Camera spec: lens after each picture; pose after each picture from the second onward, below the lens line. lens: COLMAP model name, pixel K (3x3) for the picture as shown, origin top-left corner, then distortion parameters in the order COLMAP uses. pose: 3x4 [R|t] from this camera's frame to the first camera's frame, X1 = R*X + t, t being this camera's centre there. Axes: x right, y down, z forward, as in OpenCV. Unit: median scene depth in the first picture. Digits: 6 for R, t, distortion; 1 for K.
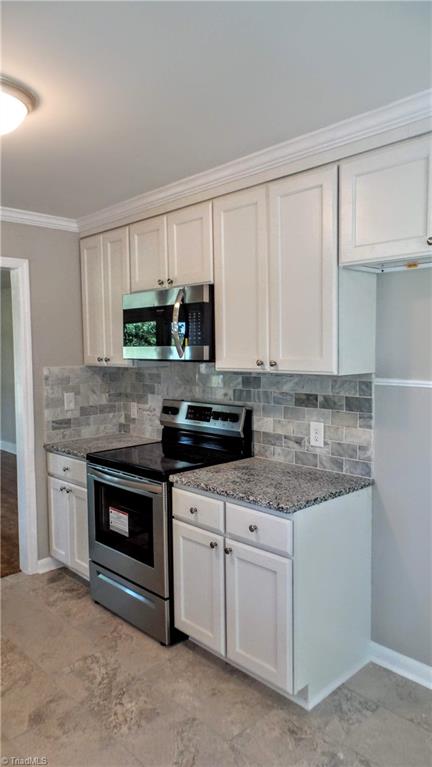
lens RADIAL K [[533.2, 0, 213.3], [0, 533.2, 387.3], [0, 0, 1]] dist [0.008055, 0.003872]
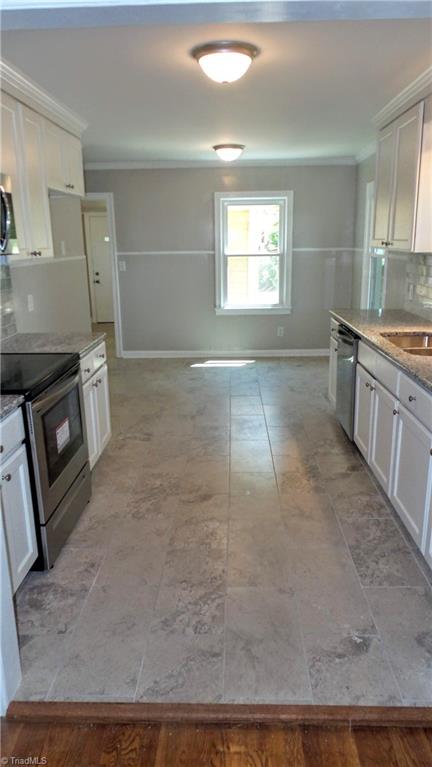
lens RADIAL K [[533.2, 0, 217.4], [0, 533.2, 380.3], [0, 0, 1]] dist [0.008055, 0.003872]
pose [[-0.700627, -0.166448, 0.693842, -1.073823], [0.073041, 0.950572, 0.301791, -0.103742], [-0.709779, 0.262122, -0.653839, 1.514783]]
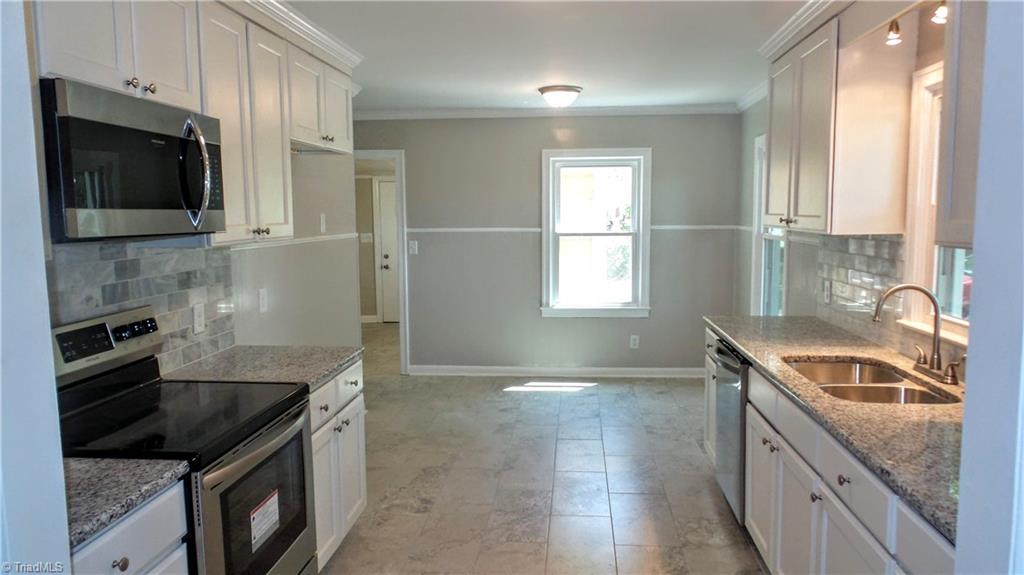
lens RADIAL K [[711.9, 0, 516.2], [0, 711.9, 288.6], [0, 0, 1]] dist [0.008055, 0.003872]
pose [[-0.657092, -0.069853, 0.750567, -0.985137], [0.068286, 0.986088, 0.151553, -0.094267], [-0.750711, 0.150838, -0.643180, 1.365478]]
